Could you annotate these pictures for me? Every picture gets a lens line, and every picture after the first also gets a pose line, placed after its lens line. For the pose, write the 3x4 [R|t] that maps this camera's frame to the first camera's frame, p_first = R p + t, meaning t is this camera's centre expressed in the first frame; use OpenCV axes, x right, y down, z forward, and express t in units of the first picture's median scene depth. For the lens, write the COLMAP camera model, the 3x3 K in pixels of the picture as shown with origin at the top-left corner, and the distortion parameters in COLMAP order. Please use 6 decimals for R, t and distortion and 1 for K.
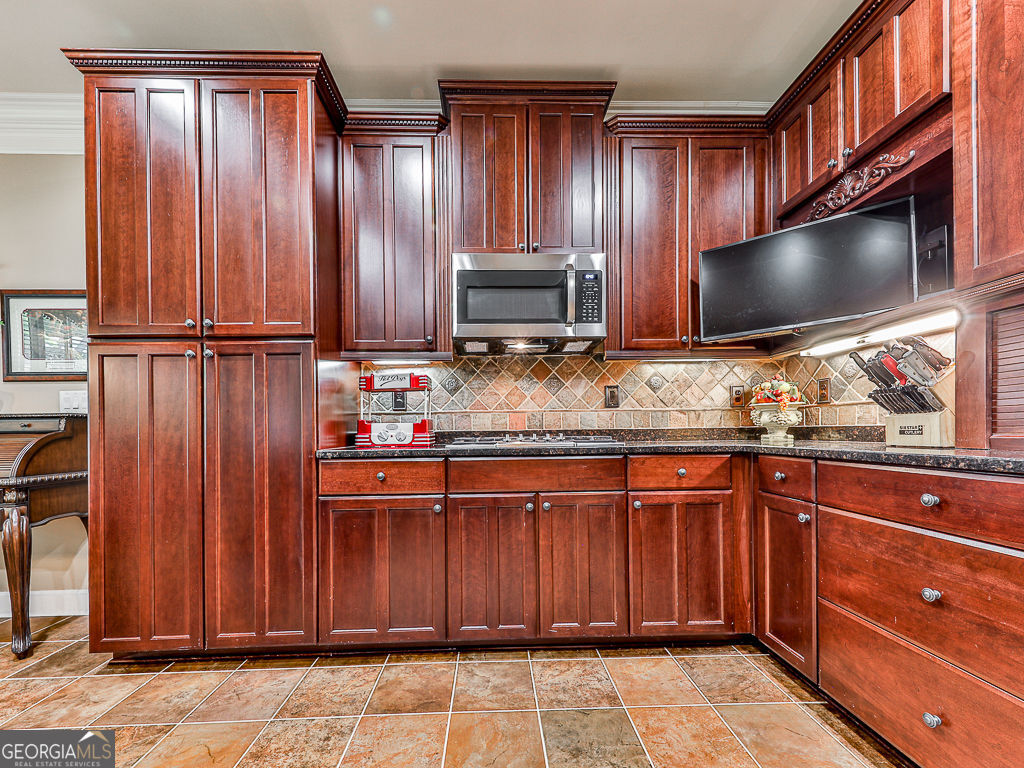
lens RADIAL K [[404.6, 0, 508.3], [0, 404.6, 433.5], [0, 0, 1]] dist [-0.001497, -0.000438]
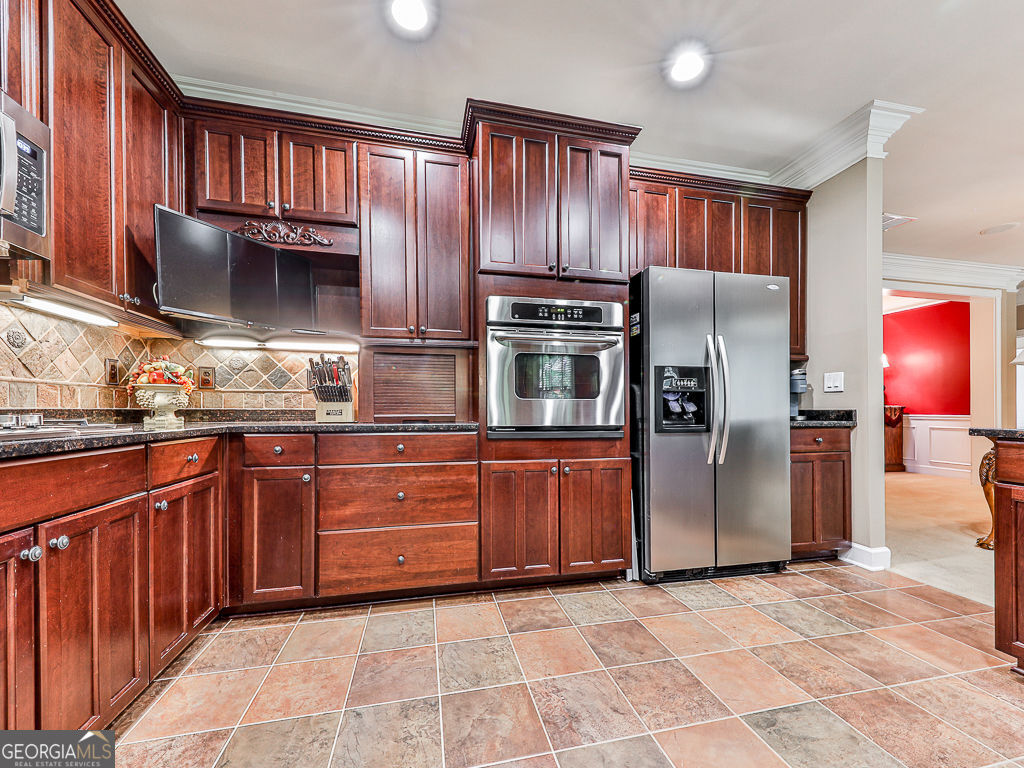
lens RADIAL K [[401.9, 0, 511.2], [0, 401.9, 412.4], [0, 0, 1]] dist [0.000828, 0.000129]
pose [[-0.183895, 0.007073, 0.982921, -0.573462], [0.007623, 0.999954, -0.005770, 0.004397], [-0.982916, 0.006432, -0.183940, 0.476258]]
